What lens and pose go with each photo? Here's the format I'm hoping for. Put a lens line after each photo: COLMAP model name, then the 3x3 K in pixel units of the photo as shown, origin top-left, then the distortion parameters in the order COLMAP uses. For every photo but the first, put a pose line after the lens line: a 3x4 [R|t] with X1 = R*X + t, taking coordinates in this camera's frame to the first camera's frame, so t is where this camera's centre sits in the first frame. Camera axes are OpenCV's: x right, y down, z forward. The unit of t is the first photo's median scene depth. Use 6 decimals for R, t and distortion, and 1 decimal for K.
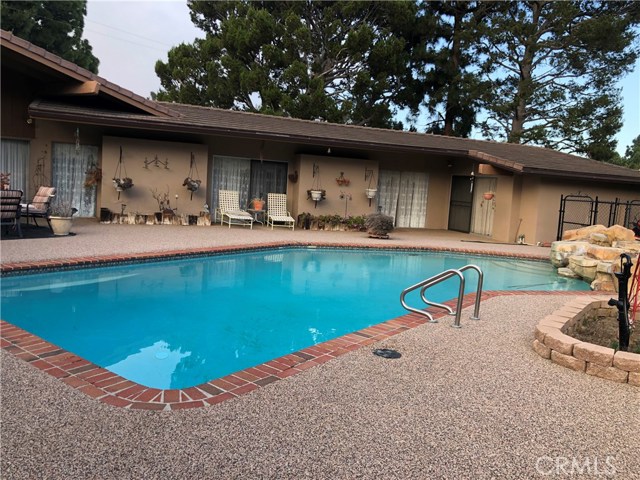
lens RADIAL K [[512.0, 0, 320.0], [0, 512.0, 240.0], [0, 0, 1]] dist [-0.002675, -0.013313]
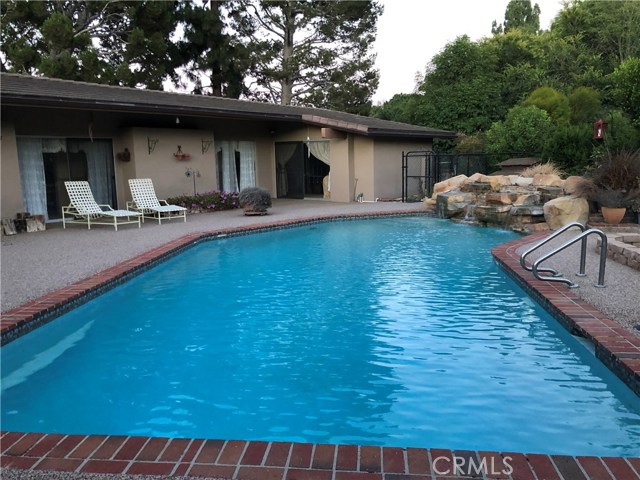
lens RADIAL K [[512.0, 0, 320.0], [0, 512.0, 240.0], [0, 0, 1]] dist [-0.002675, -0.013313]
pose [[0.848836, -0.163389, 0.502773, -0.256871], [0.131616, 0.986410, 0.098351, -0.034742], [-0.512010, -0.017311, 0.858805, 0.156762]]
